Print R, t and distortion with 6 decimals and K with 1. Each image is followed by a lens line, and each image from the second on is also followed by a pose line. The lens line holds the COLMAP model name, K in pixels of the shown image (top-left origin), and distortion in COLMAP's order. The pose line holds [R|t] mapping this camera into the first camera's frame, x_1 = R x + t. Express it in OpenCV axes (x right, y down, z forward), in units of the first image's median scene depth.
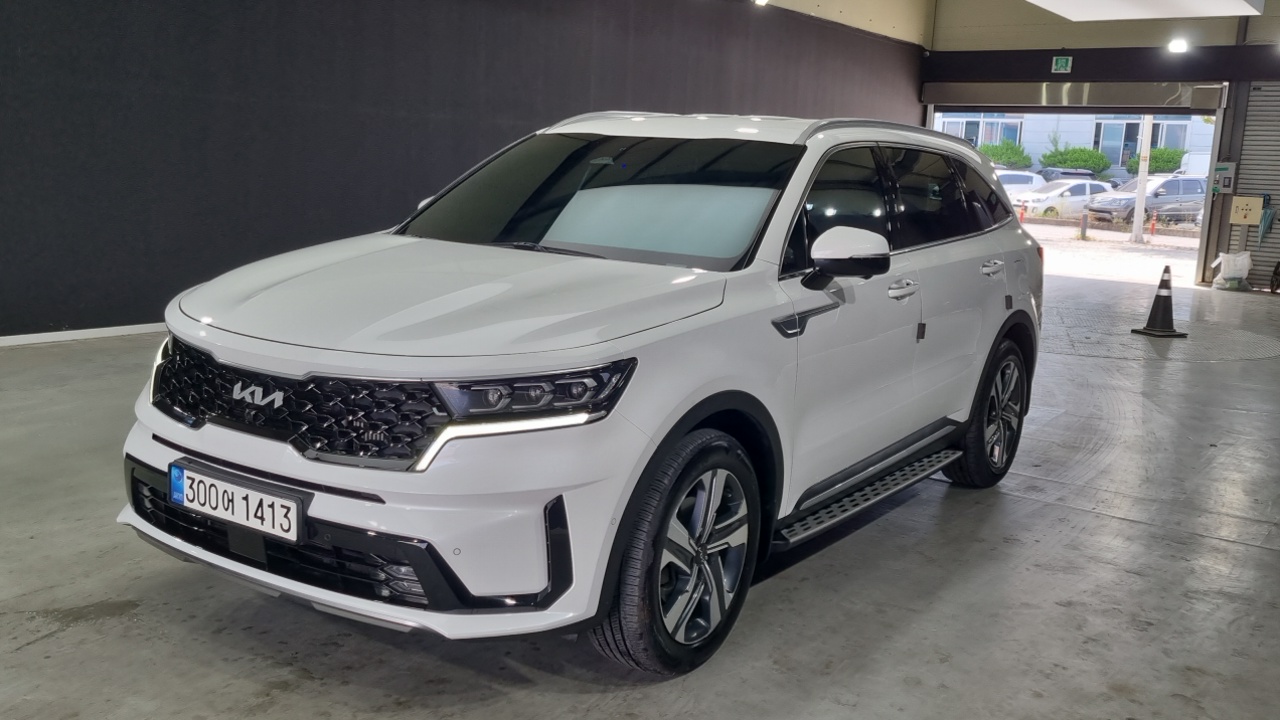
lens RADIAL K [[1185.2, 0, 635.0], [0, 1185.2, 362.0], [0, 0, 1]] dist [0.055747, -0.034144]
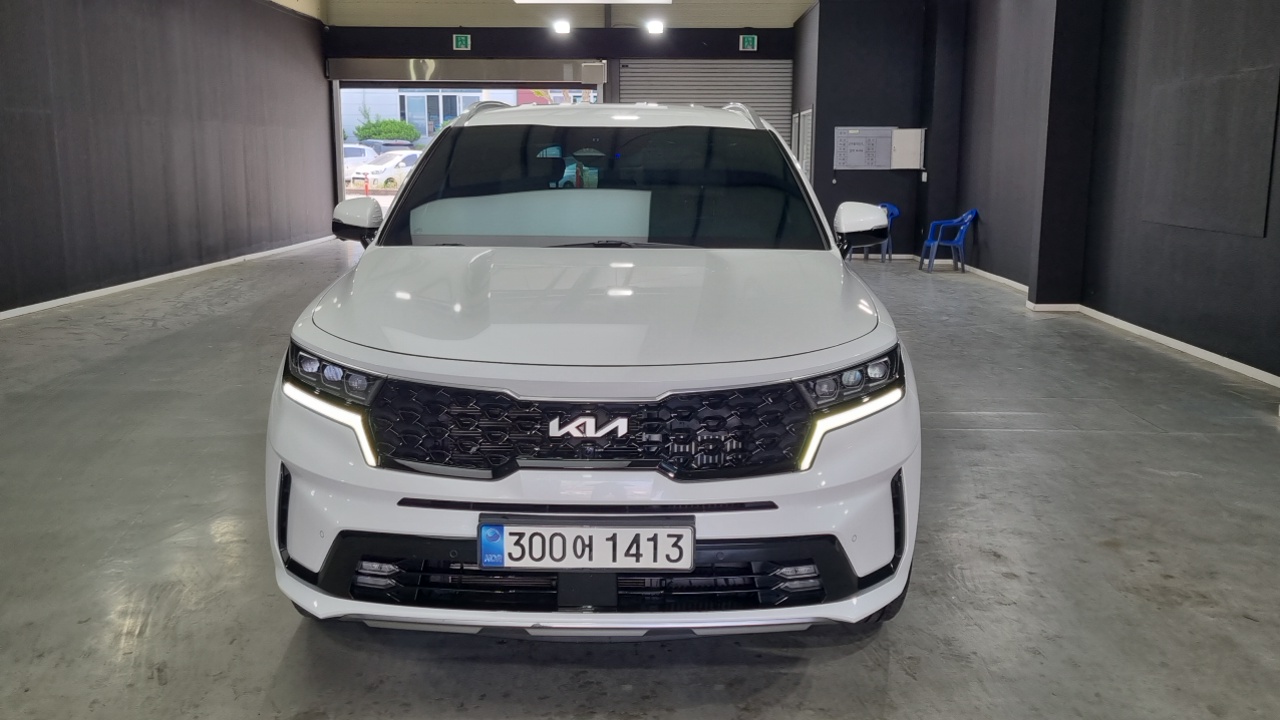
lens RADIAL K [[1185.2, 0, 643.2], [0, 1185.2, 368.5], [0, 0, 1]] dist [0.055747, -0.034144]
pose [[0.830122, -0.143054, 0.538918, -0.769919], [0.128399, 0.989596, 0.064905, -0.071292], [-0.542596, 0.015317, 0.839854, 0.209517]]
